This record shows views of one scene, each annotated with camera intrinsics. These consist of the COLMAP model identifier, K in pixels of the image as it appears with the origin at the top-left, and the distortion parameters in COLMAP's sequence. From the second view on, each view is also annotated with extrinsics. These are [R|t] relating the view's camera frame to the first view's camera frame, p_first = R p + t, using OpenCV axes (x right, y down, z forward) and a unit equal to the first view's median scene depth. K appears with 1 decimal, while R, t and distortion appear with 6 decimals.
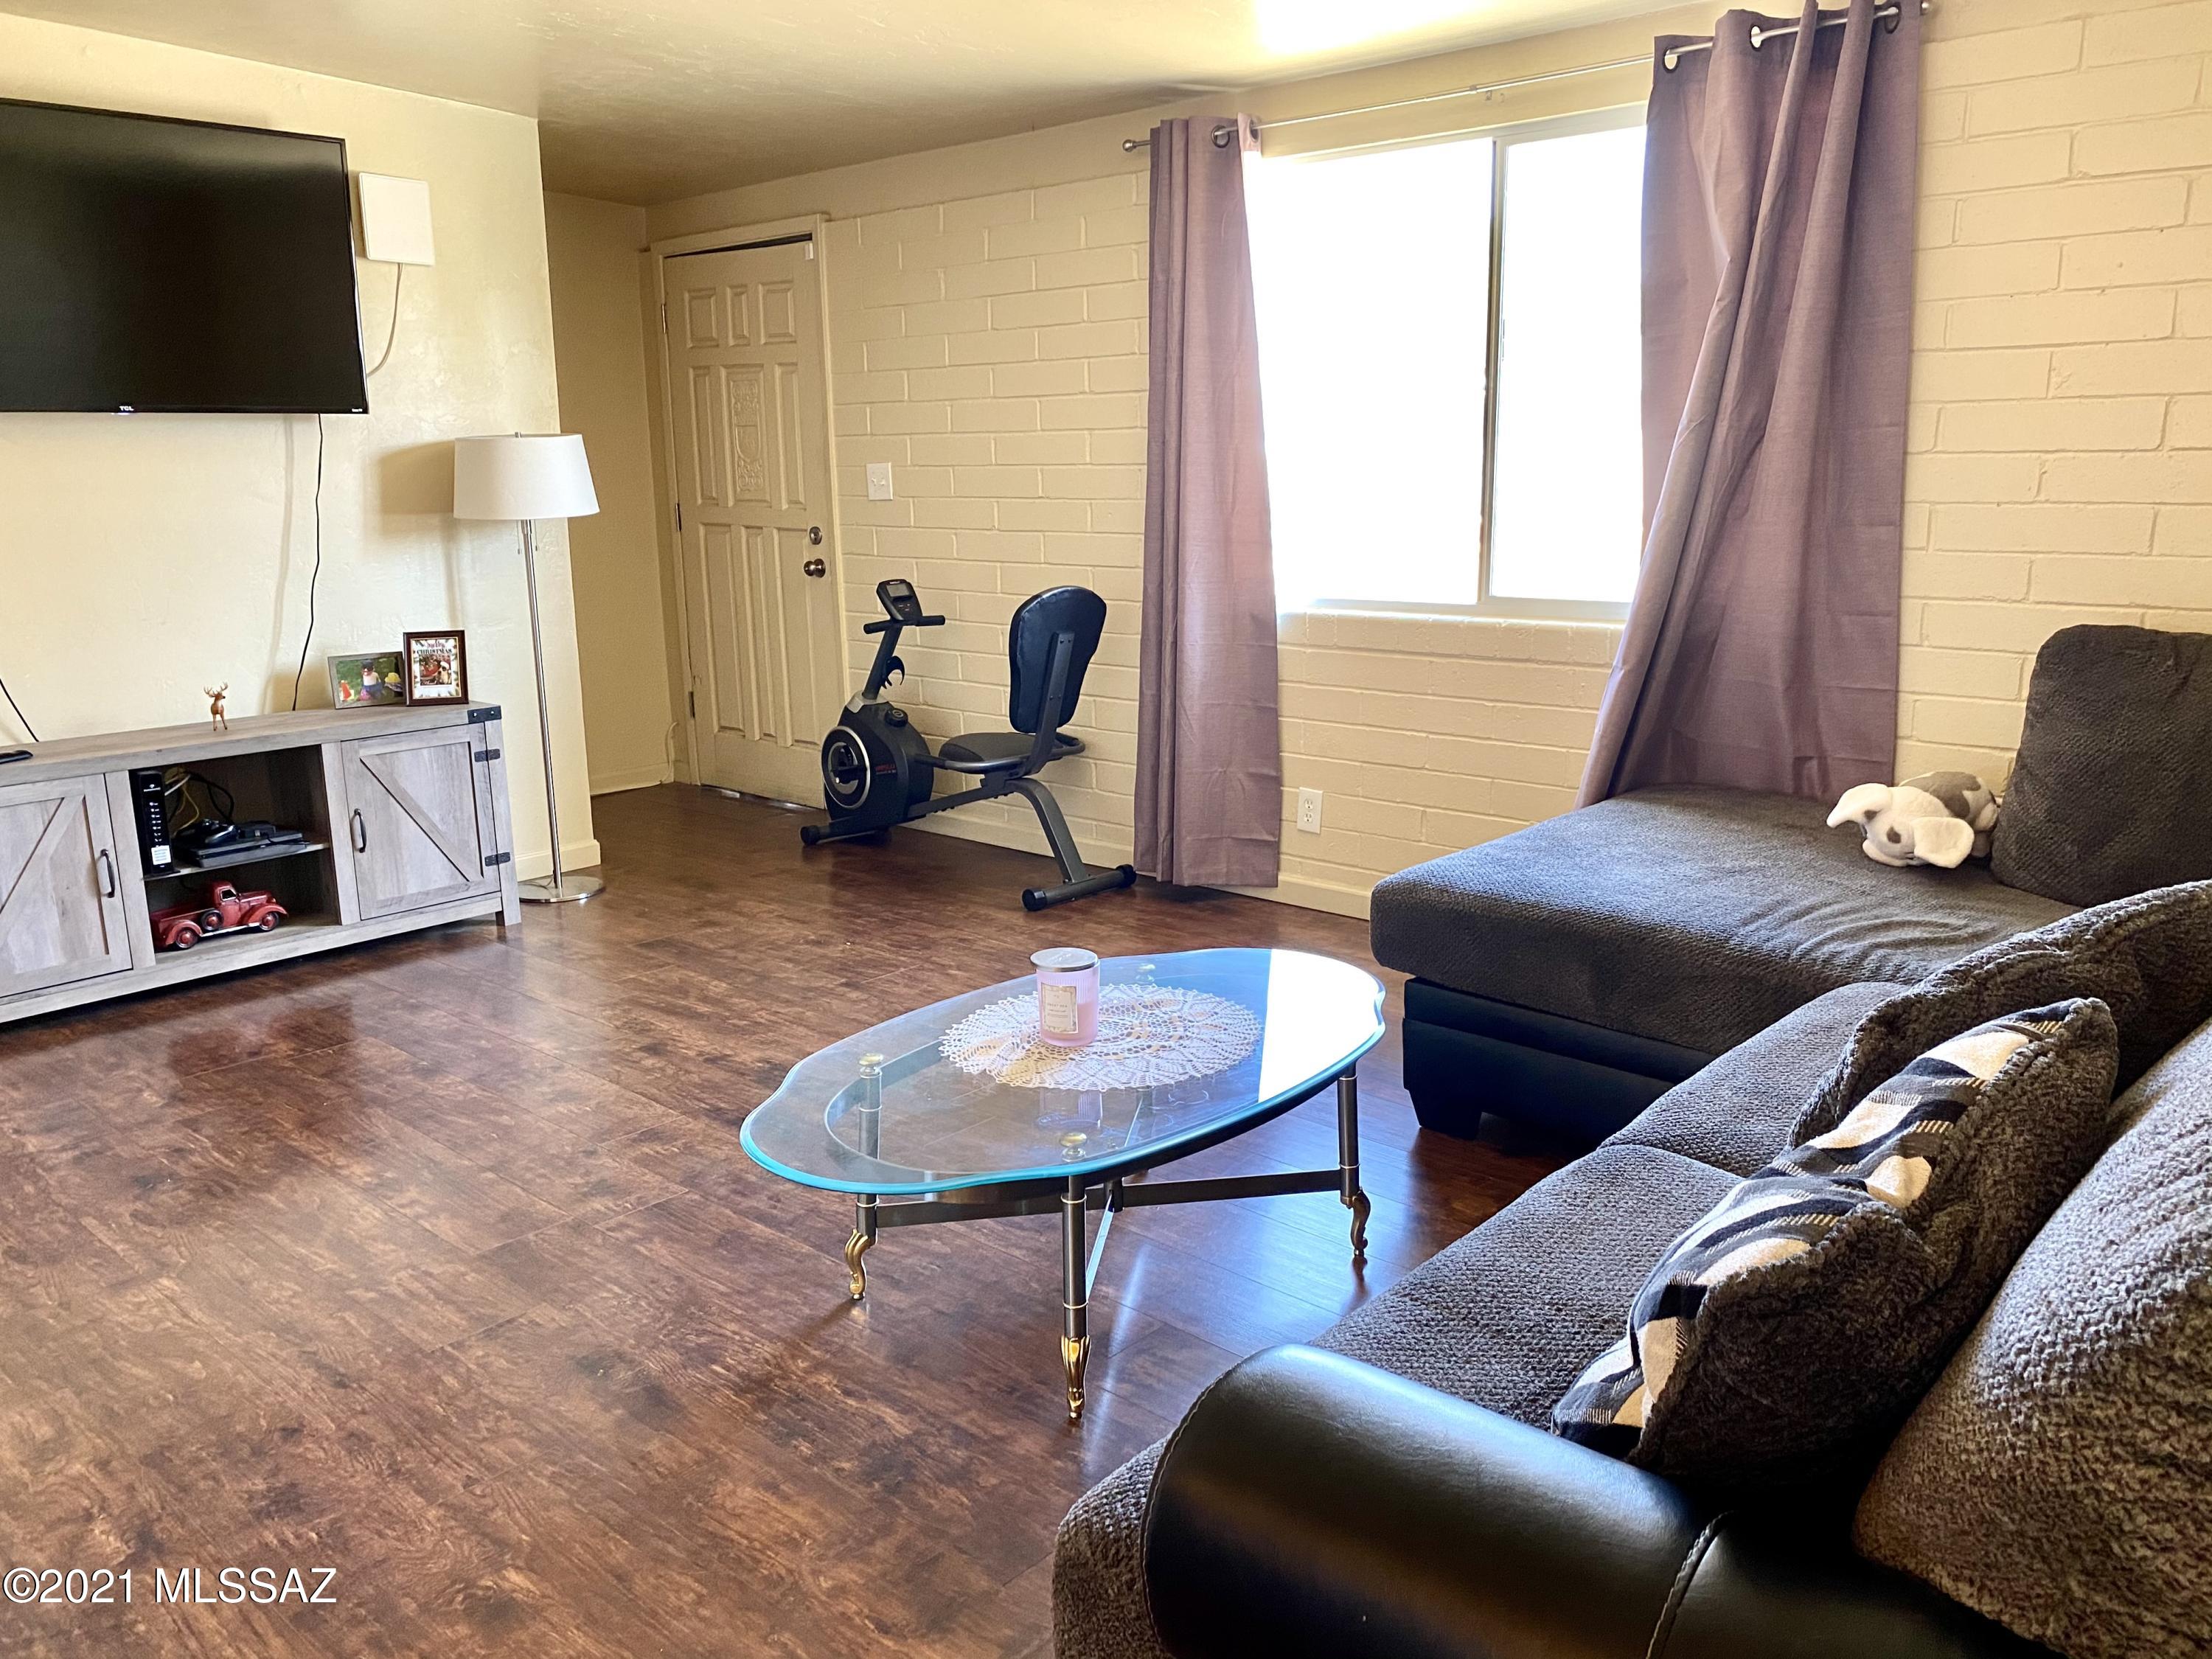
lens RADIAL K [[1692.1, 0, 1106.0], [0, 1692.1, 829.5], [0, 0, 1]] dist [0.045893, -0.033832]
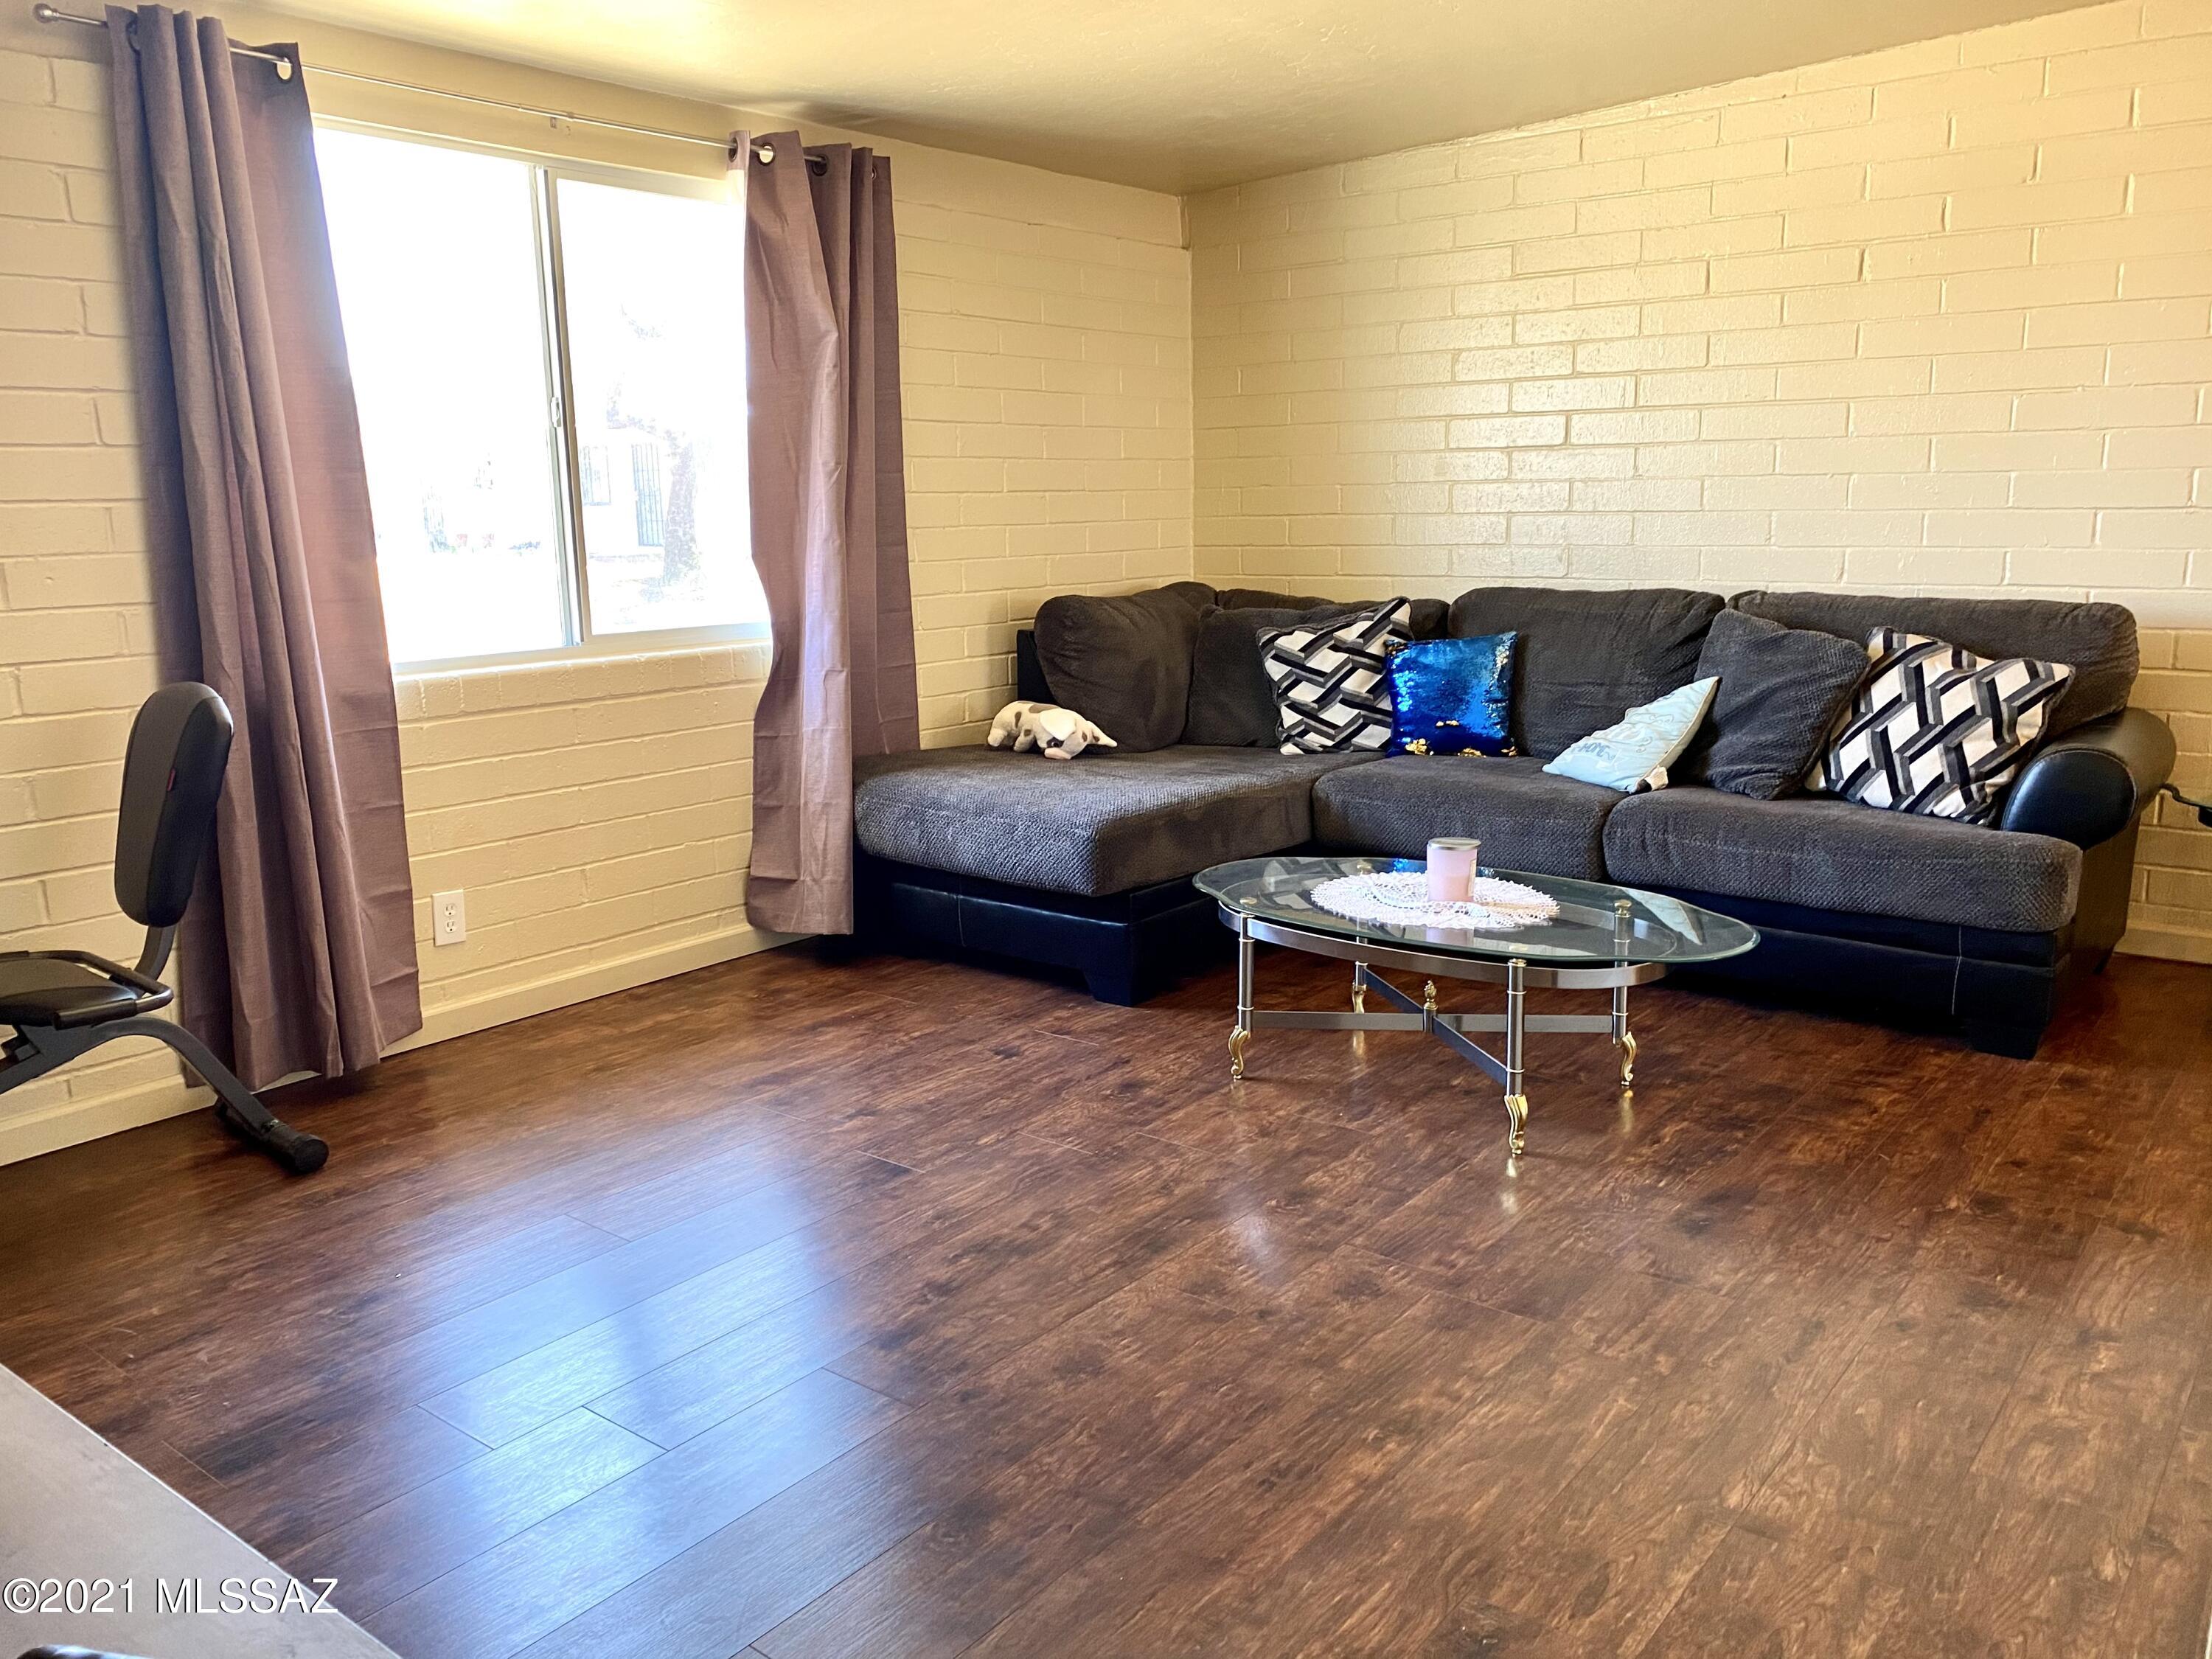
lens RADIAL K [[1692.1, 0, 1106.0], [0, 1692.1, 829.5], [0, 0, 1]] dist [0.045893, -0.033832]
pose [[-0.076176, -0.171073, 0.982309, -0.870571], [0.232303, 0.955016, 0.184334, -0.160454], [-0.969656, 0.242235, -0.033009, 0.870243]]
